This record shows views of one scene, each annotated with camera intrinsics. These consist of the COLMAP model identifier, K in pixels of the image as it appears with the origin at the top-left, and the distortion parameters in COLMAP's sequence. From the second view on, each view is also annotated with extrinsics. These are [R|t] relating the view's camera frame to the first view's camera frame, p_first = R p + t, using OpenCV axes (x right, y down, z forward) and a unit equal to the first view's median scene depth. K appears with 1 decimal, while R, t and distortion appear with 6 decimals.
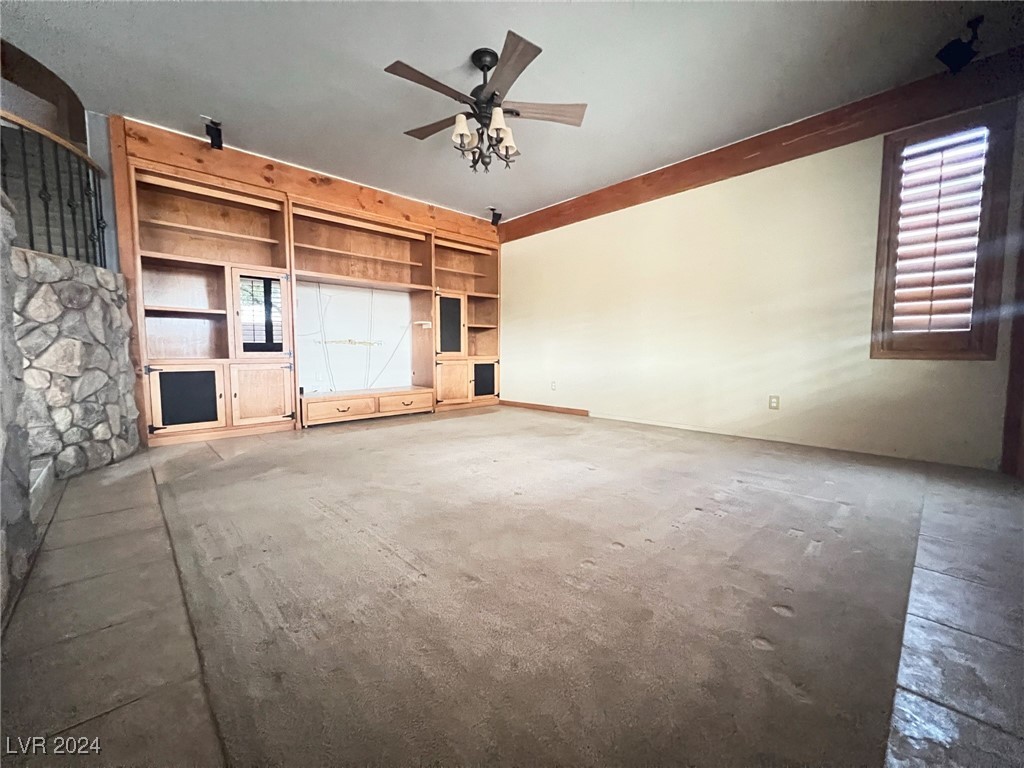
lens RADIAL K [[408.2, 0, 509.6], [0, 408.2, 381.9], [0, 0, 1]] dist [0.000196, 0.000508]
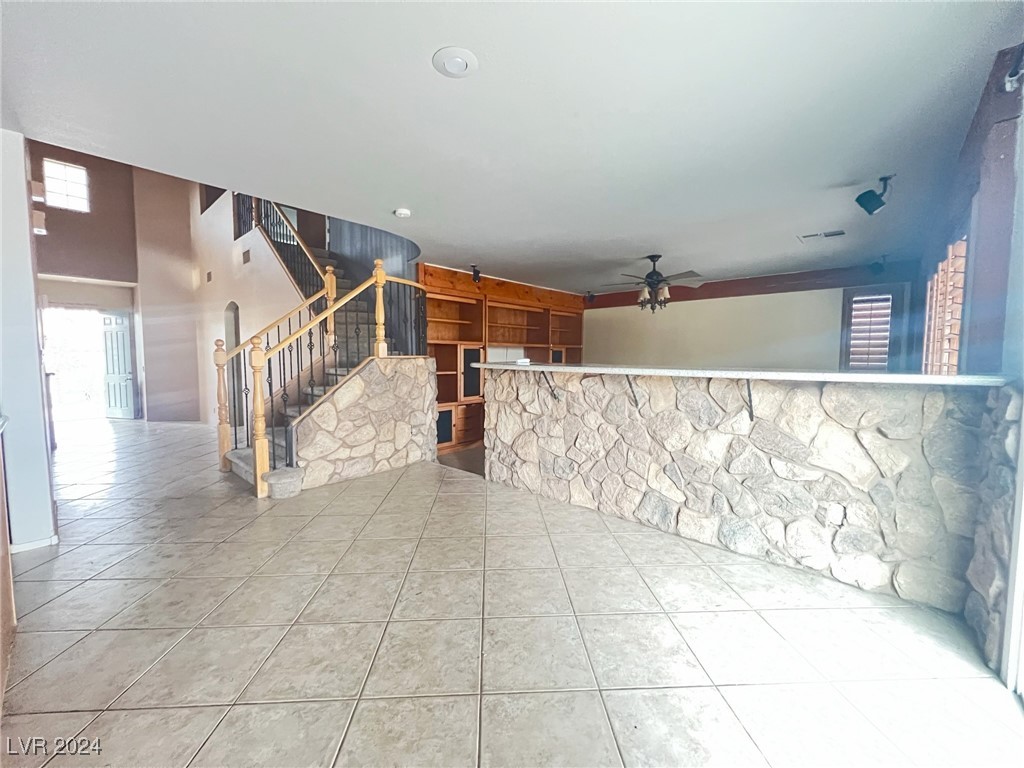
lens RADIAL K [[410.8, 0, 509.4], [0, 410.8, 384.7], [0, 0, 1]] dist [-0.001103, -0.000117]
pose [[0.996888, 0.001608, 0.078819, -0.593202], [-0.001404, 0.999996, -0.002651, -0.115537], [-0.078823, 0.002532, 0.996885, -0.590711]]
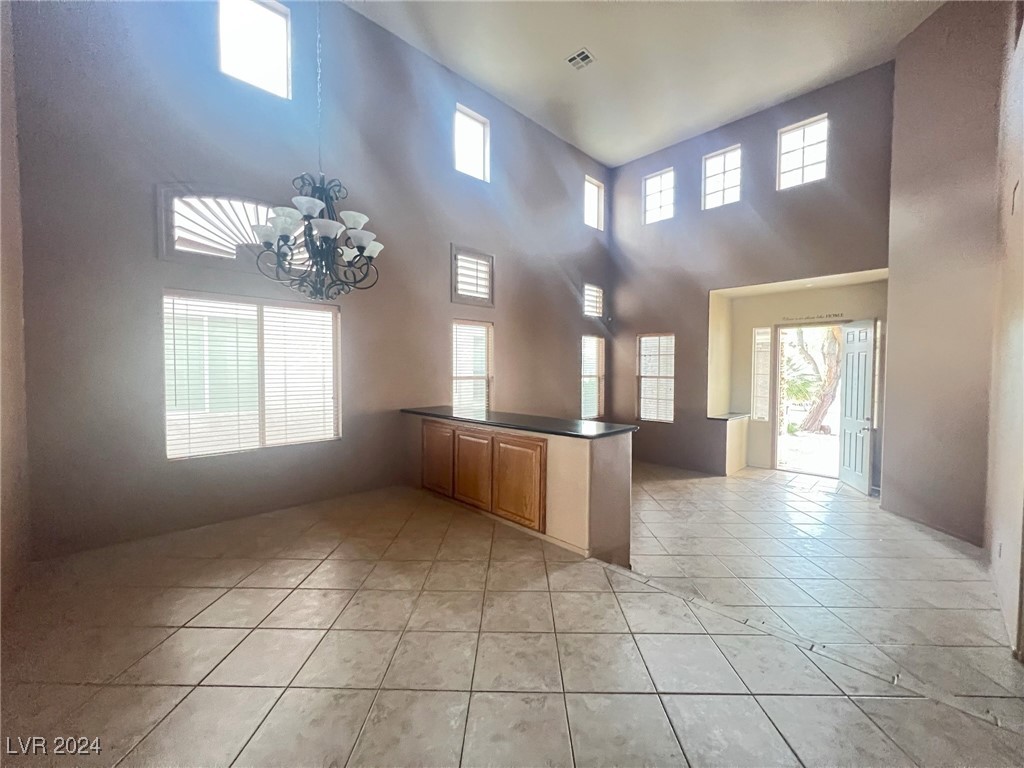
lens RADIAL K [[408.2, 0, 509.6], [0, 408.2, 381.9], [0, 0, 1]] dist [0.000196, 0.000508]
pose [[0.017196, 0.035768, -0.999212, -1.319426], [-0.076553, 0.996474, 0.034353, -0.308519], [0.996917, 0.075902, 0.019874, 0.972489]]
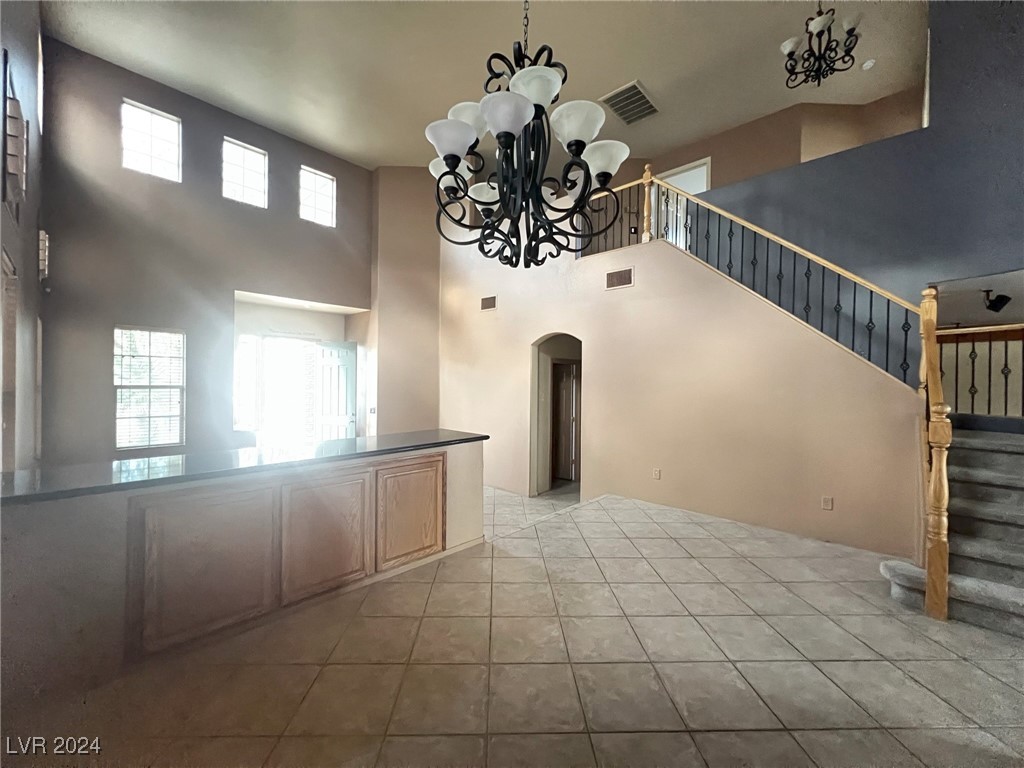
lens RADIAL K [[410.8, 0, 509.4], [0, 410.8, 384.7], [0, 0, 1]] dist [-0.001103, -0.000117]
pose [[0.998197, 0.014285, 0.058300, -2.301230], [-0.010117, 0.997413, -0.071173, -0.222371], [-0.059166, 0.070455, 0.995759, 0.025837]]
